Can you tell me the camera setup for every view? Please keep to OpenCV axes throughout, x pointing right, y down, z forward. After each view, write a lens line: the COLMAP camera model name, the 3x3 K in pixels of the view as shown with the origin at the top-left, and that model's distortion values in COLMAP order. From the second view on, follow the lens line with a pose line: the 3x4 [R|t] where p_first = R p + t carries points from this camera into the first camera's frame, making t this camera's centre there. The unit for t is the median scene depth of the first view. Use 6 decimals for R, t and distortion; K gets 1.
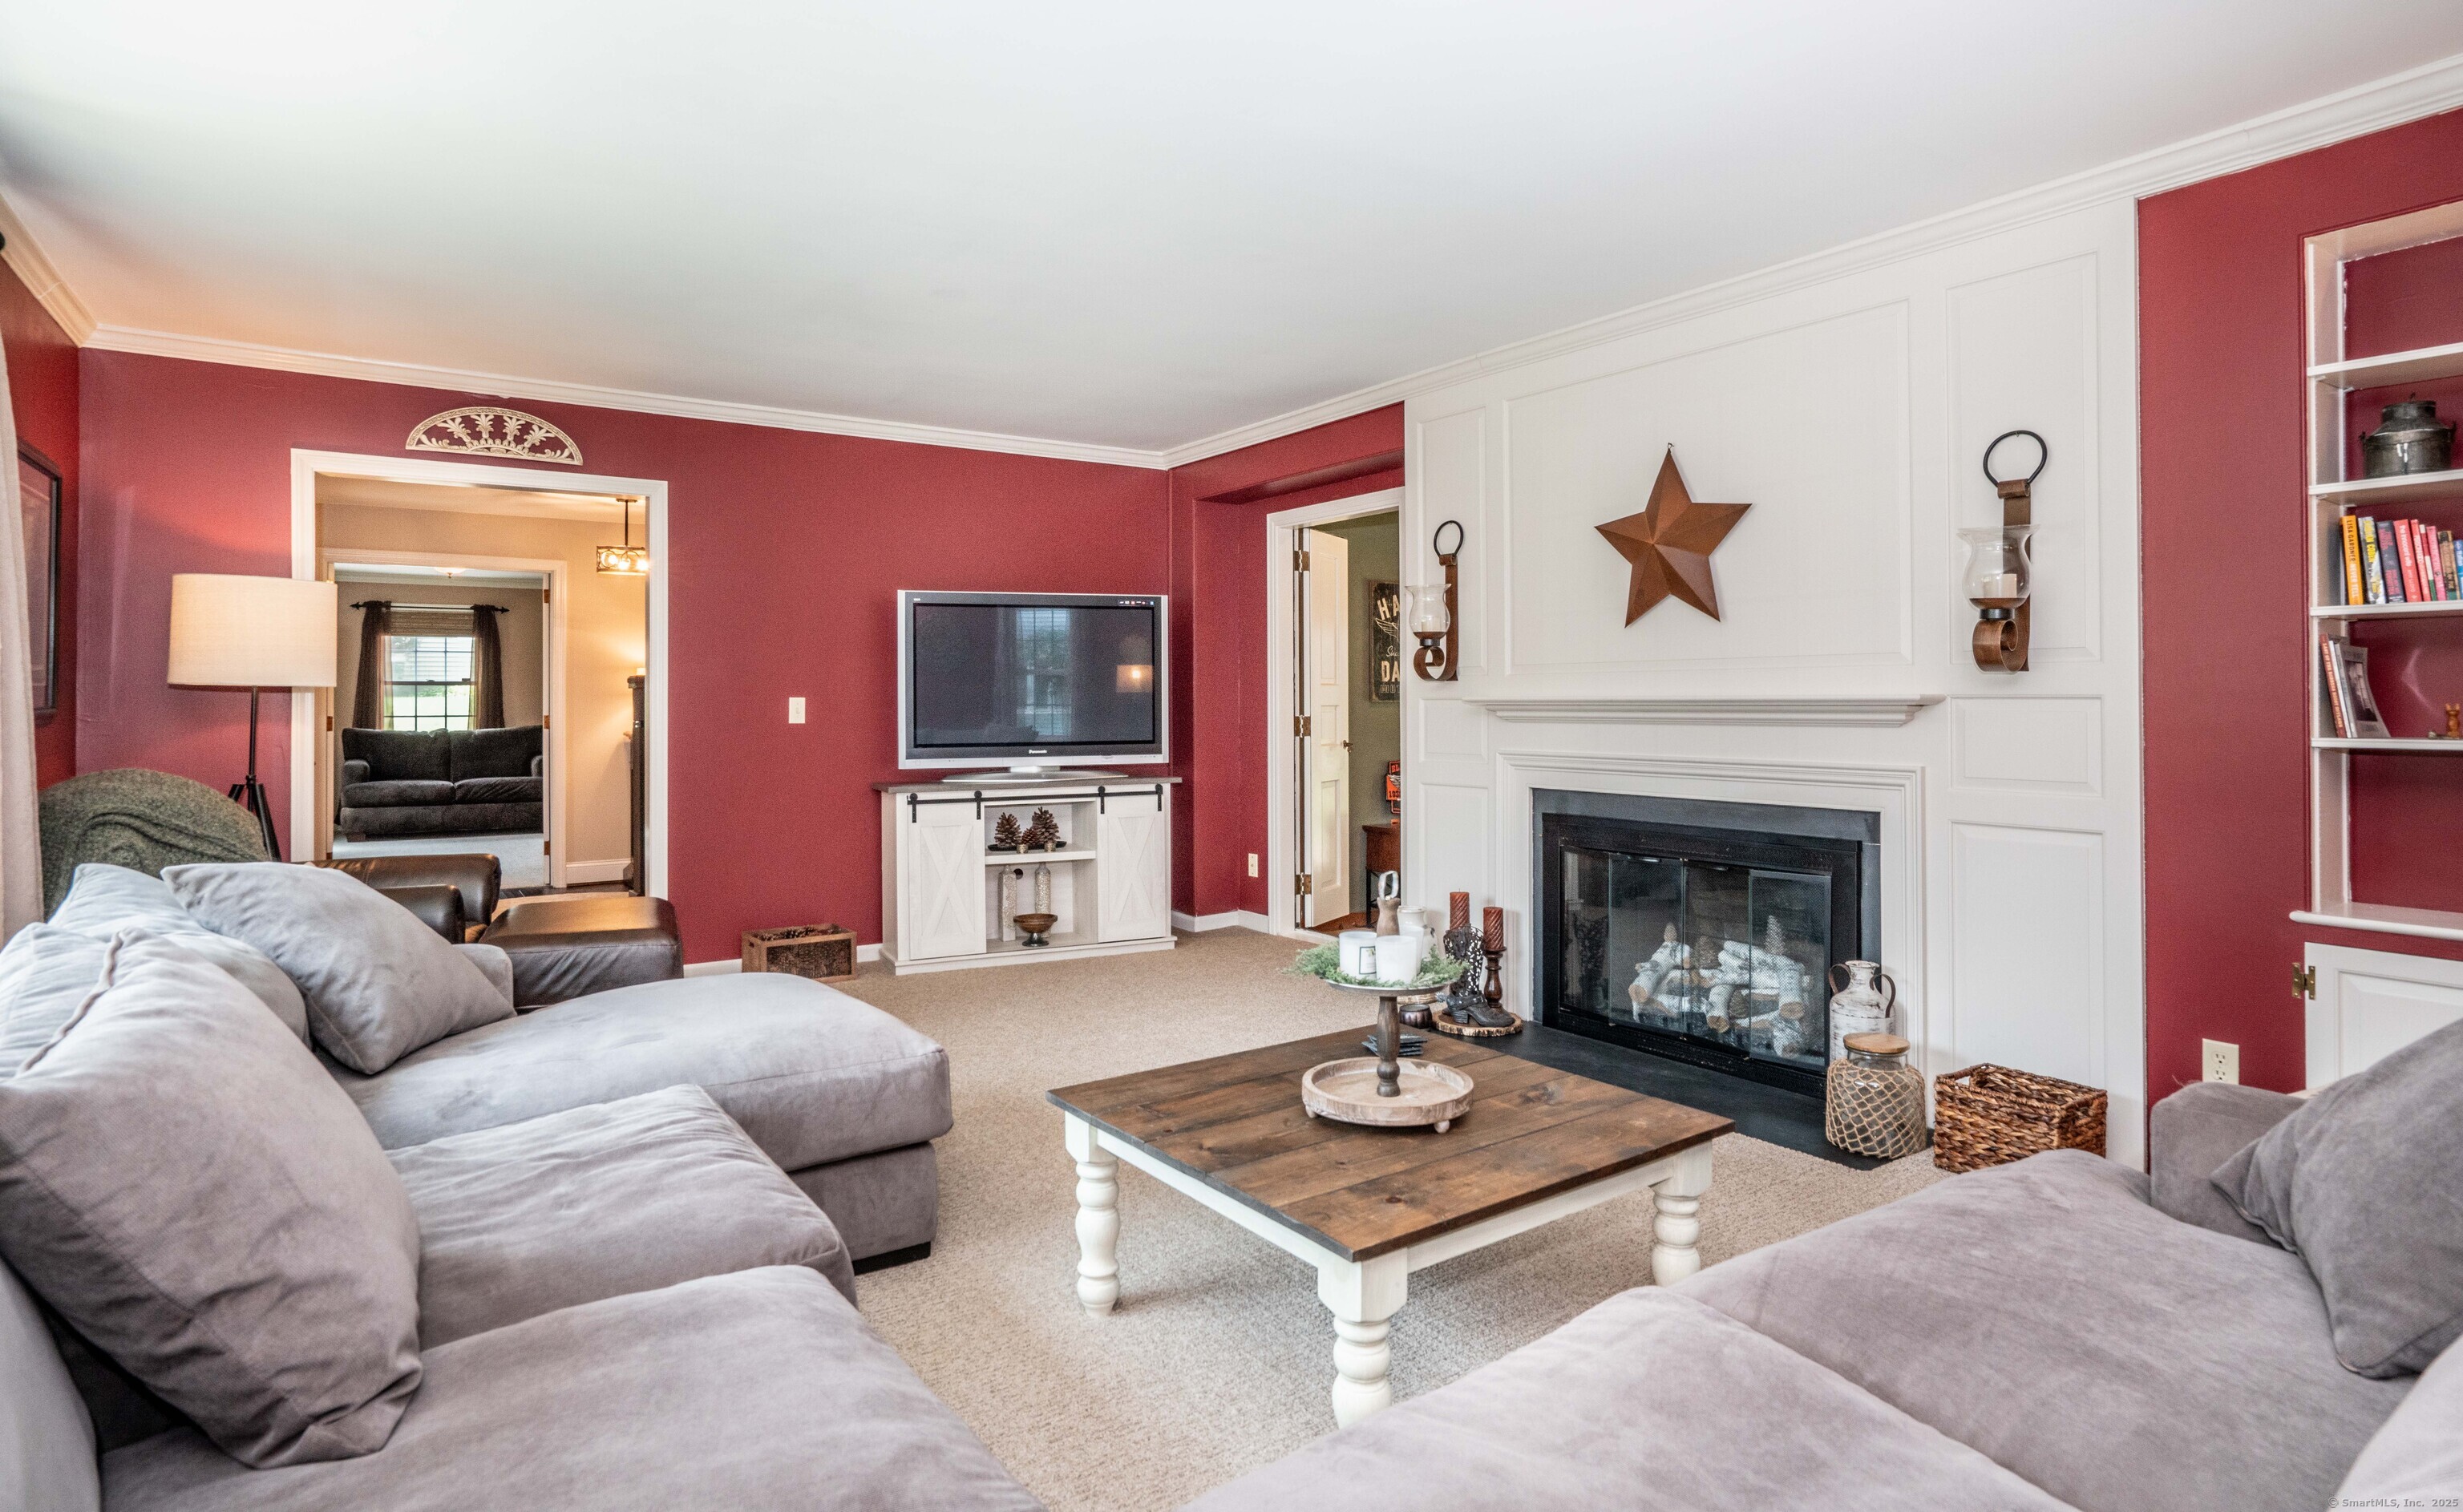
lens RADIAL K [[1246.4, 0, 1204.2], [0, 1246.4, 702.8], [0, 0, 1]] dist [-0.030783, 0.000108]
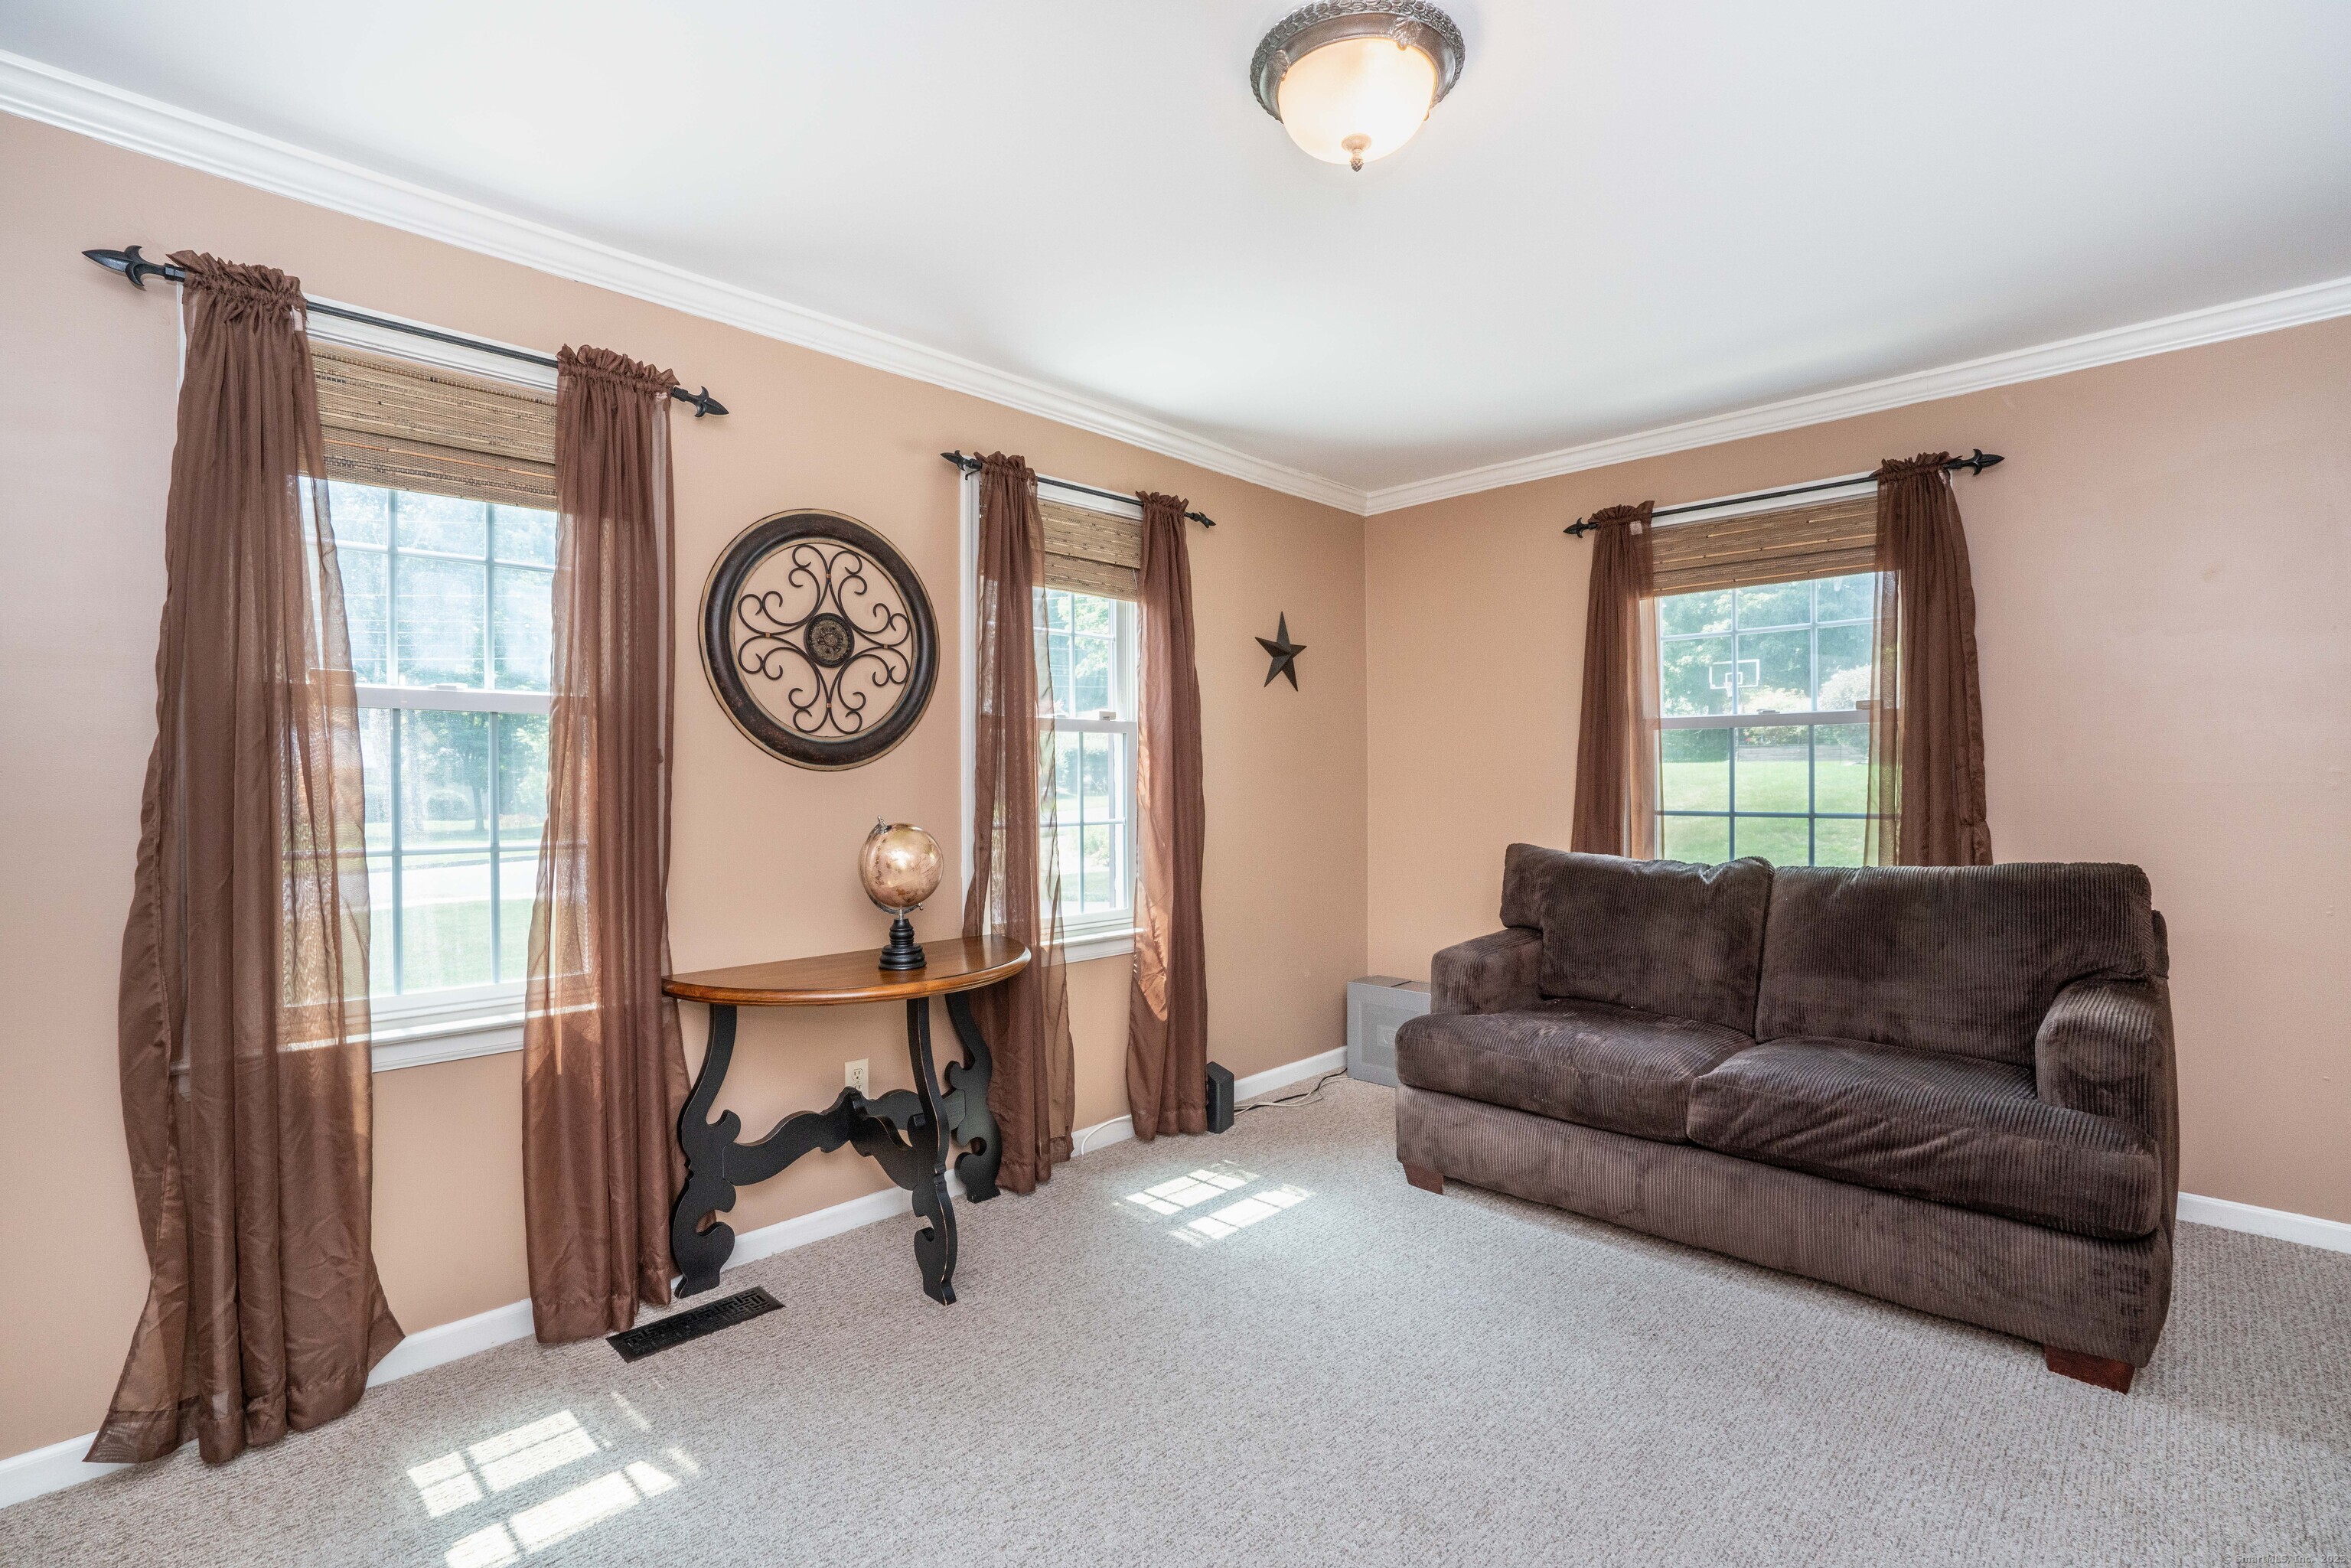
lens RADIAL K [[1077.7, 0, 1170.9], [0, 1077.7, 788.9], [0, 0, 1]] dist [-0.029822, 0.002245]
pose [[0.217201, 0.010223, -0.976073, -0.376515], [0.005563, 0.999916, 0.011711, -0.001252], [0.976111, -0.007973, 0.217126, 0.784073]]
